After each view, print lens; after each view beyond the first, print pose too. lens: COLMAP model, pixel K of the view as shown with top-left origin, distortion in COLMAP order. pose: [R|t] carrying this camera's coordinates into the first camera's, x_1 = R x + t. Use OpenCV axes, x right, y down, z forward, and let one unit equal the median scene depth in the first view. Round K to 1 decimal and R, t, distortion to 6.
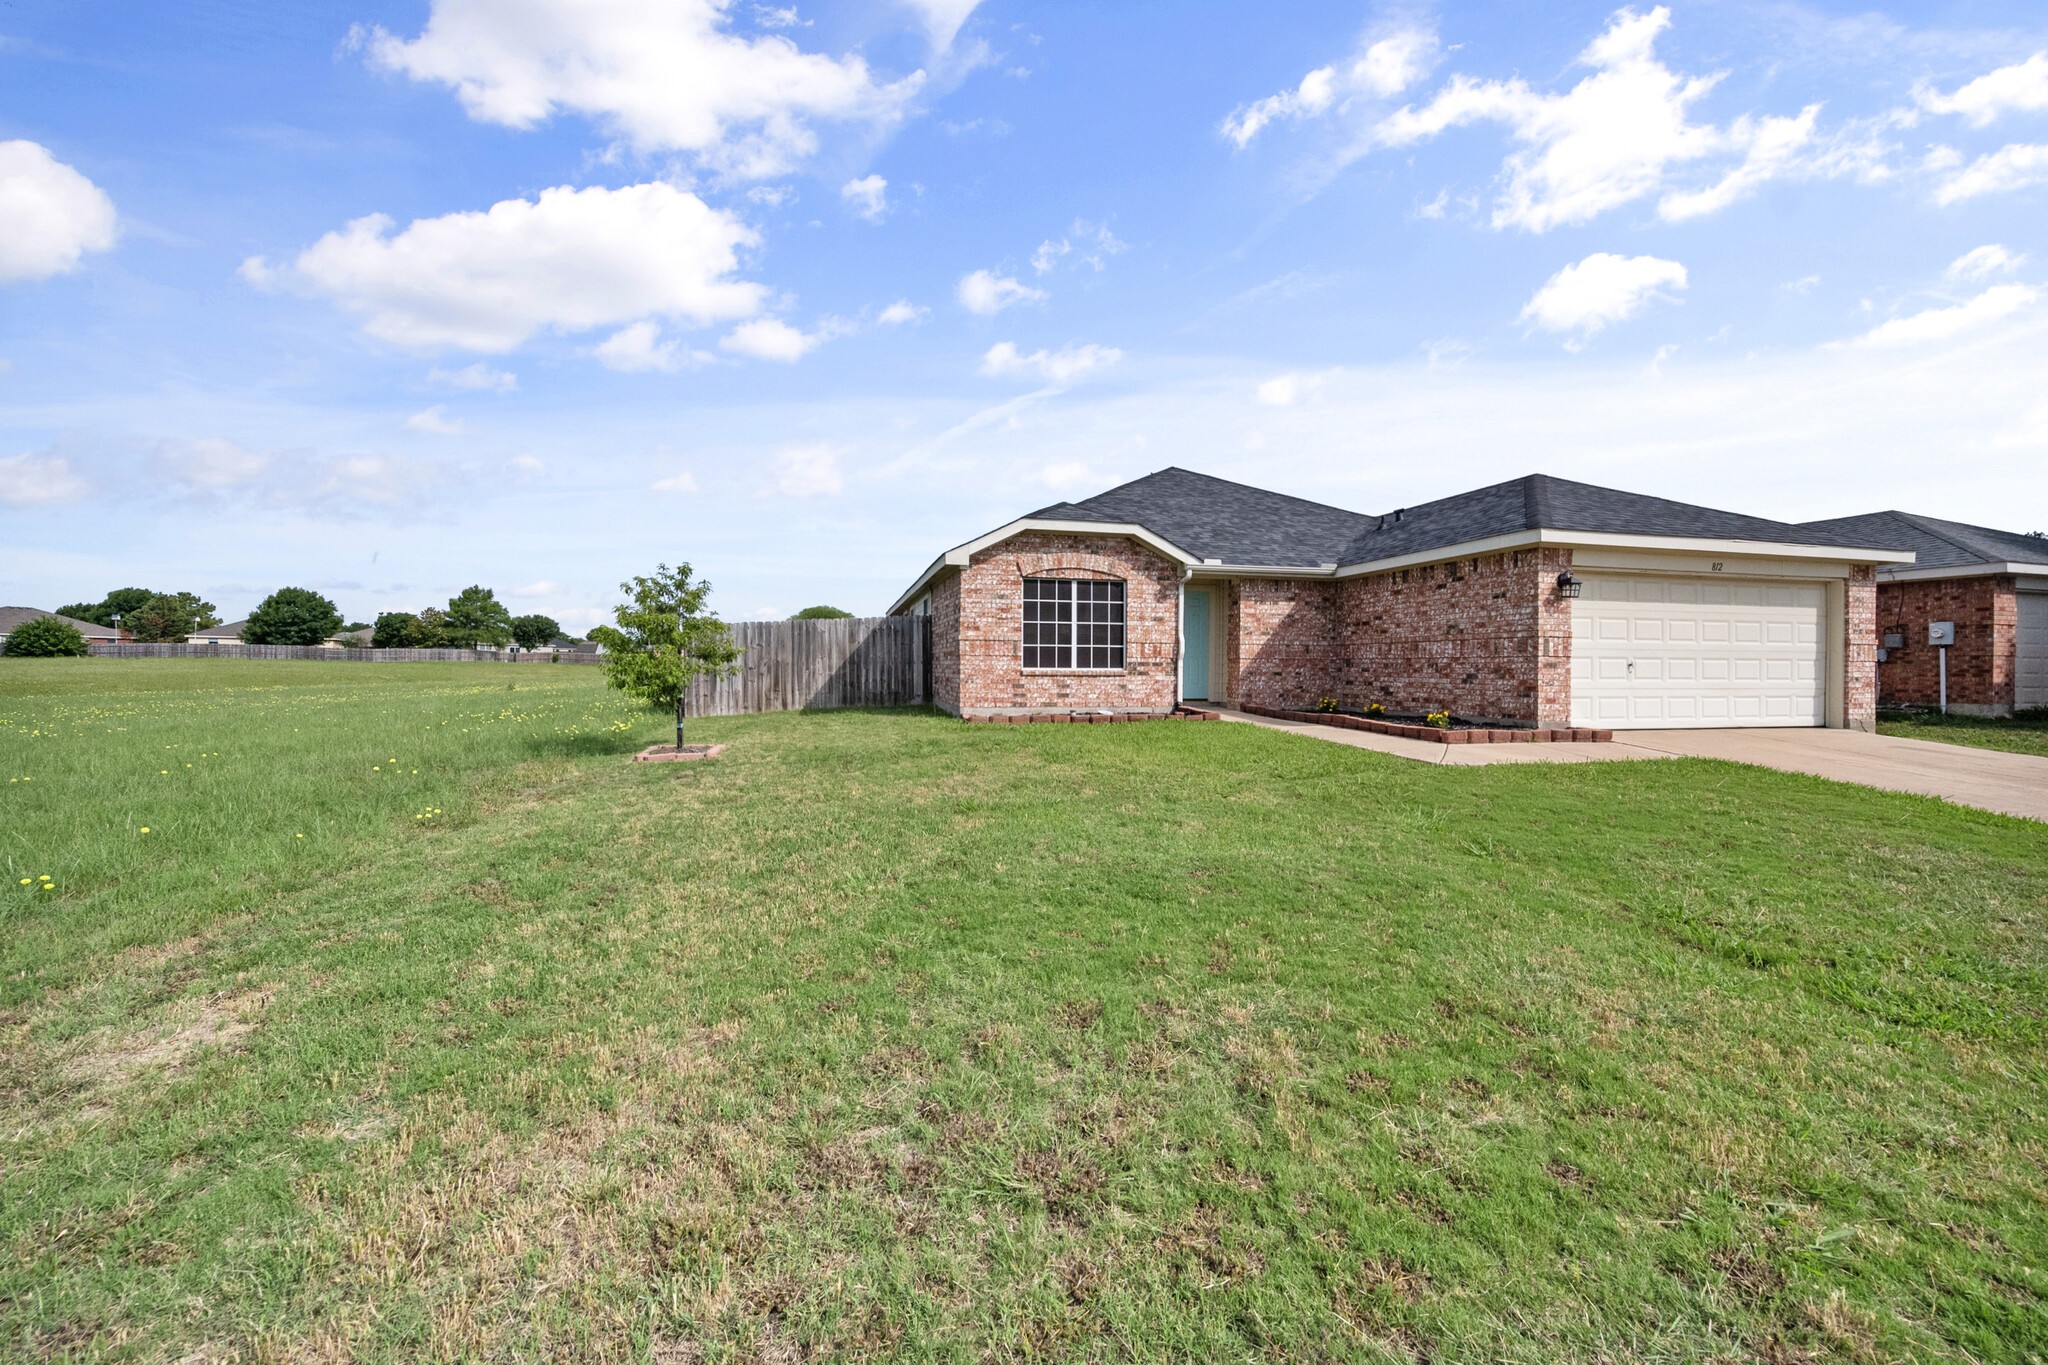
lens RADIAL K [[815.5, 0, 1031.5], [0, 815.5, 695.0], [0, 0, 1]] dist [0.000744, 0.000010]
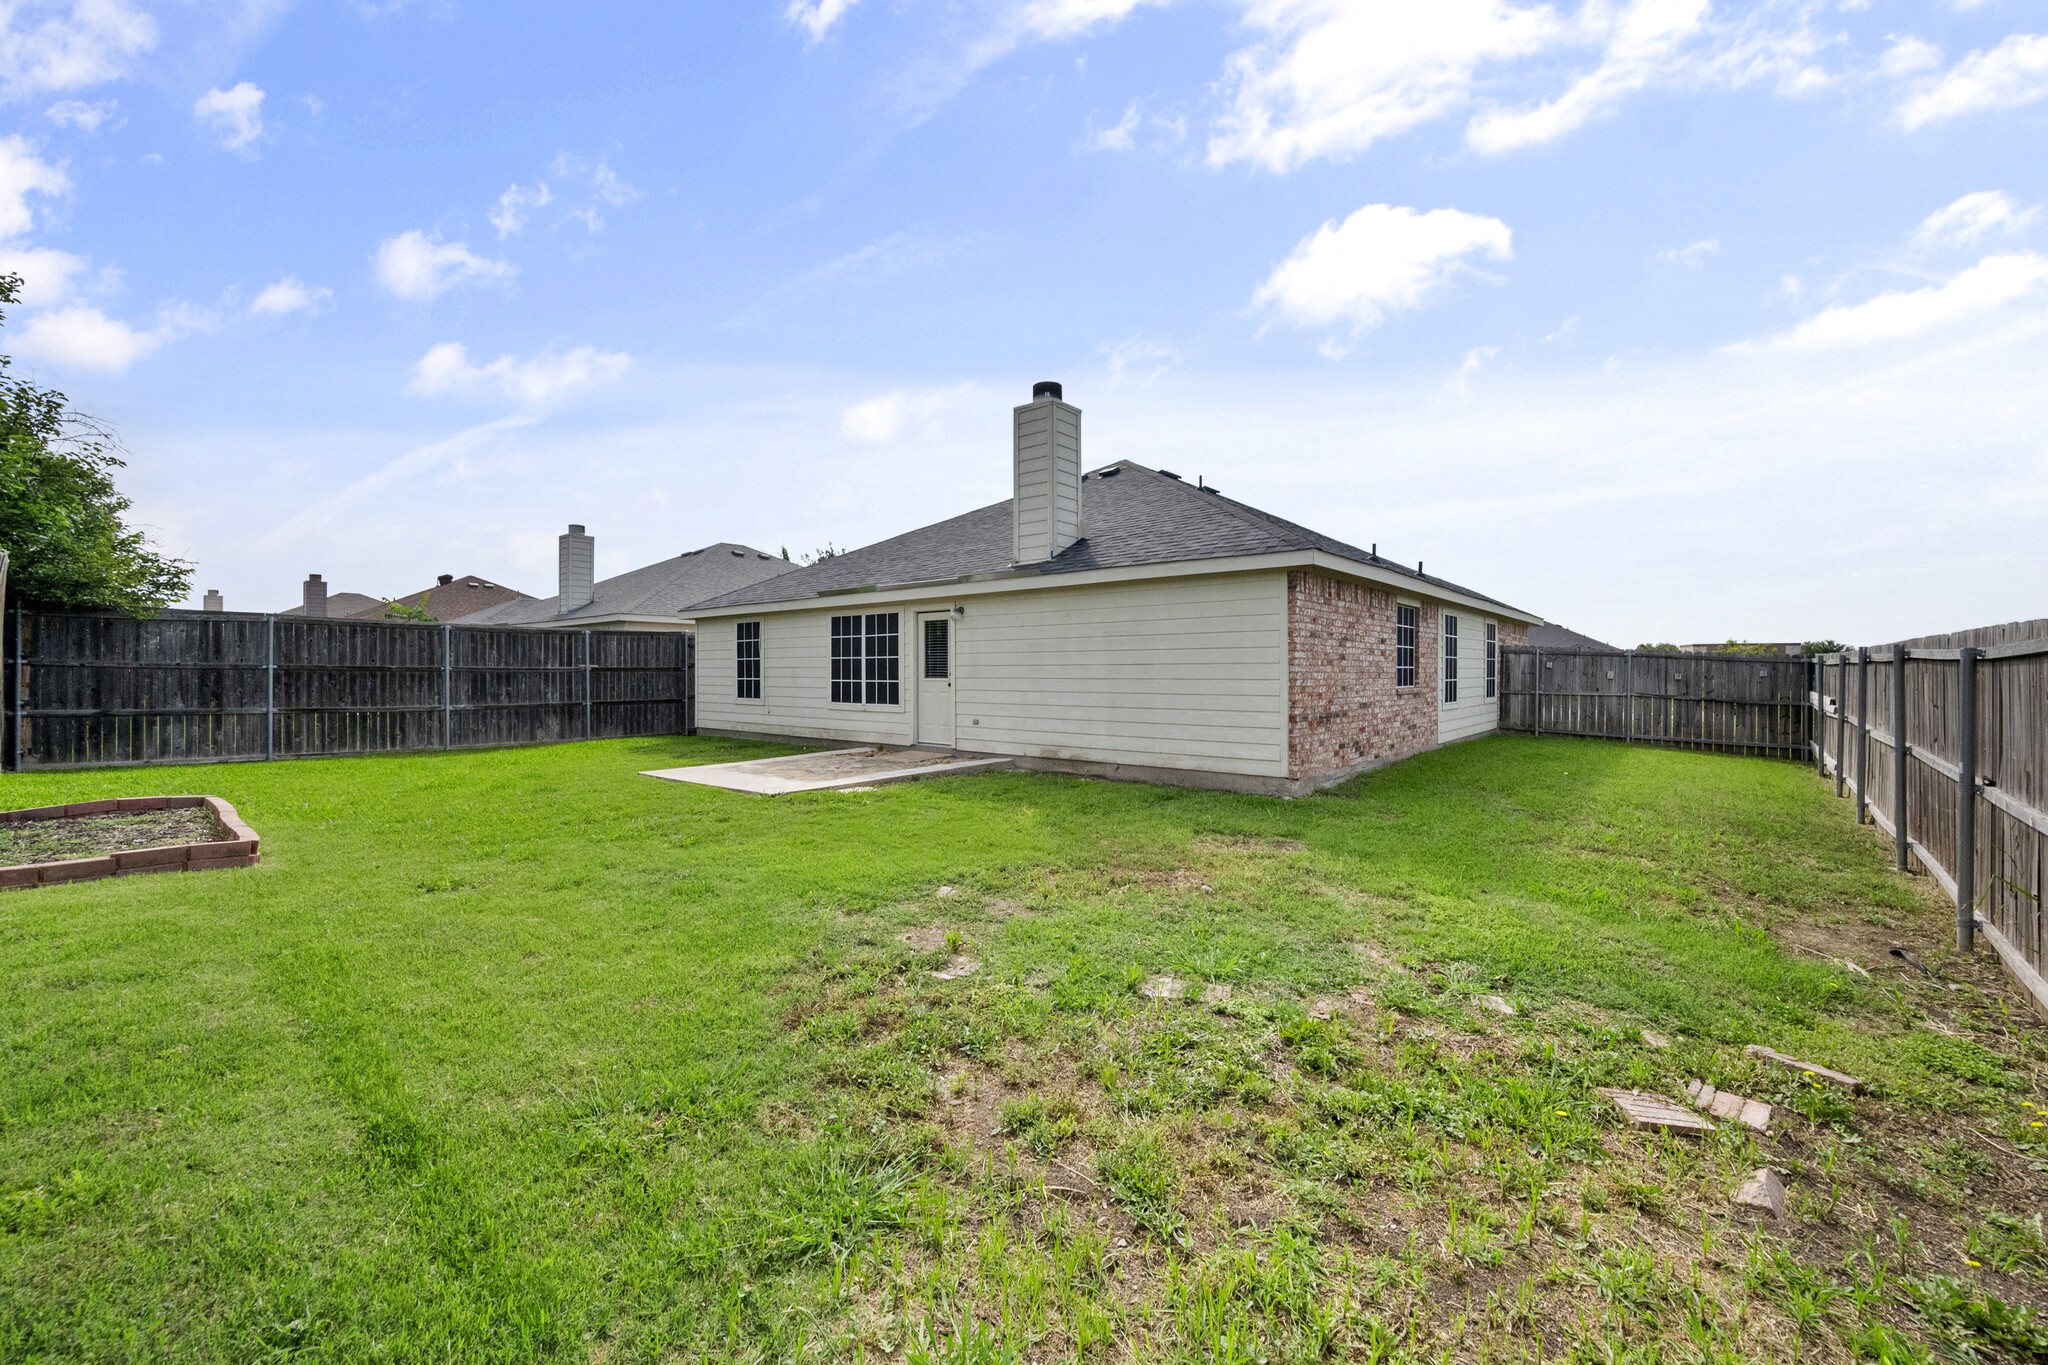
lens RADIAL K [[815.5, 0, 1022.3], [0, 815.5, 665.0], [0, 0, 1]] dist [0.000744, 0.000010]
pose [[0.999999, 0.000265, -0.001523, 0.419844], [-0.000260, 0.999996, 0.002726, -0.180615], [0.001524, -0.002726, 0.999995, 0.356347]]
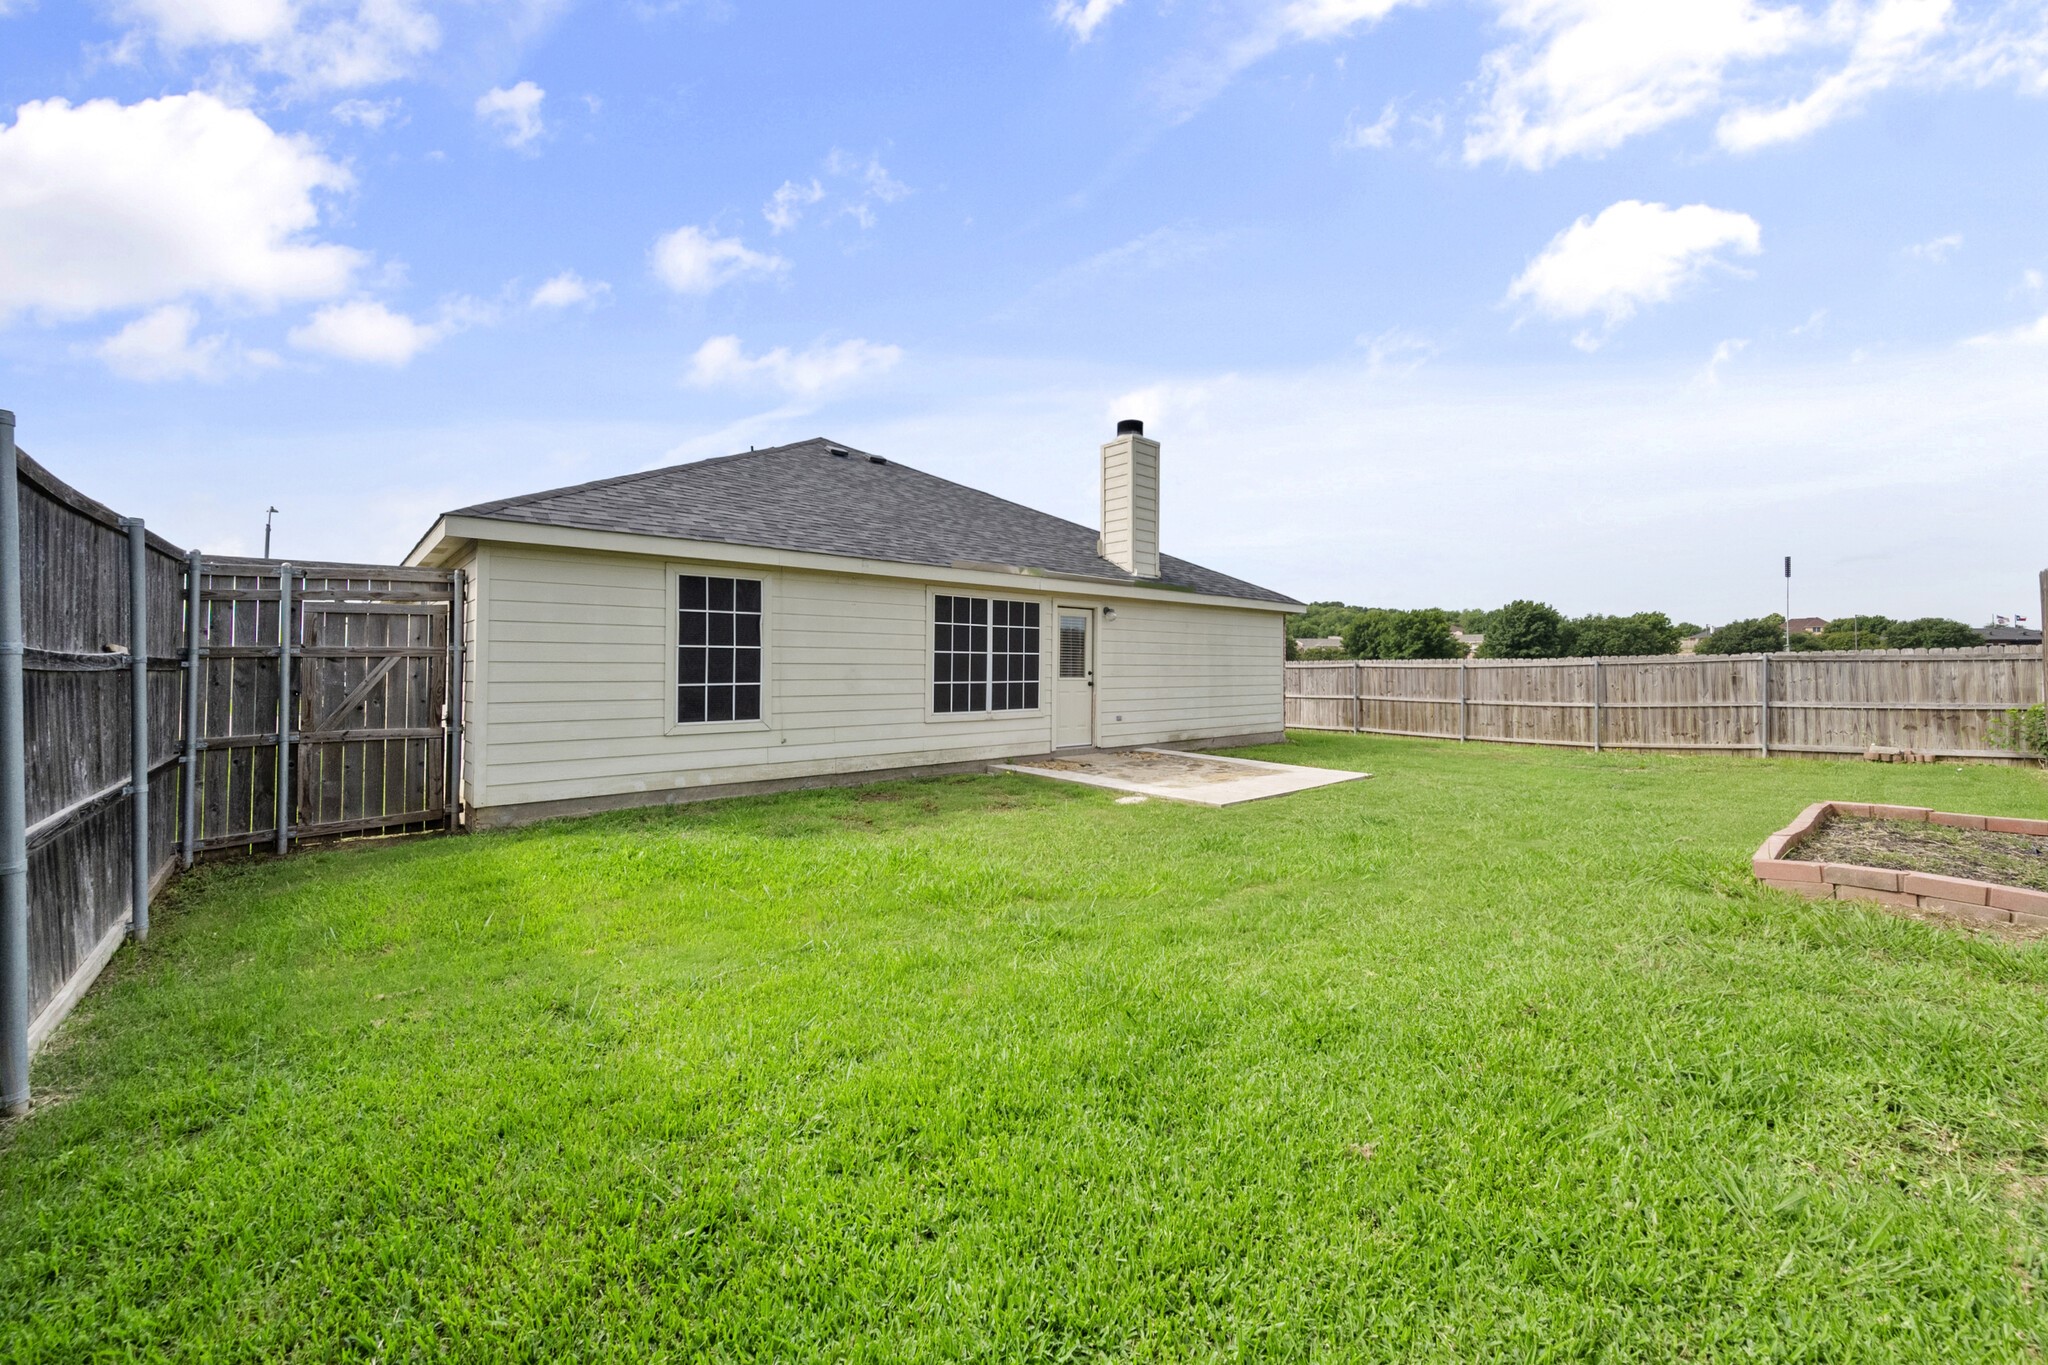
lens RADIAL K [[815.5, 0, 1018.7], [0, 815.5, 674.1], [0, 0, 1]] dist [0.000744, 0.000010]
pose [[0.999999, 0.000151, -0.001075, 0.205824], [-0.000151, 1.000000, -0.000110, -0.159439], [0.001075, 0.000110, 0.999999, 0.341478]]
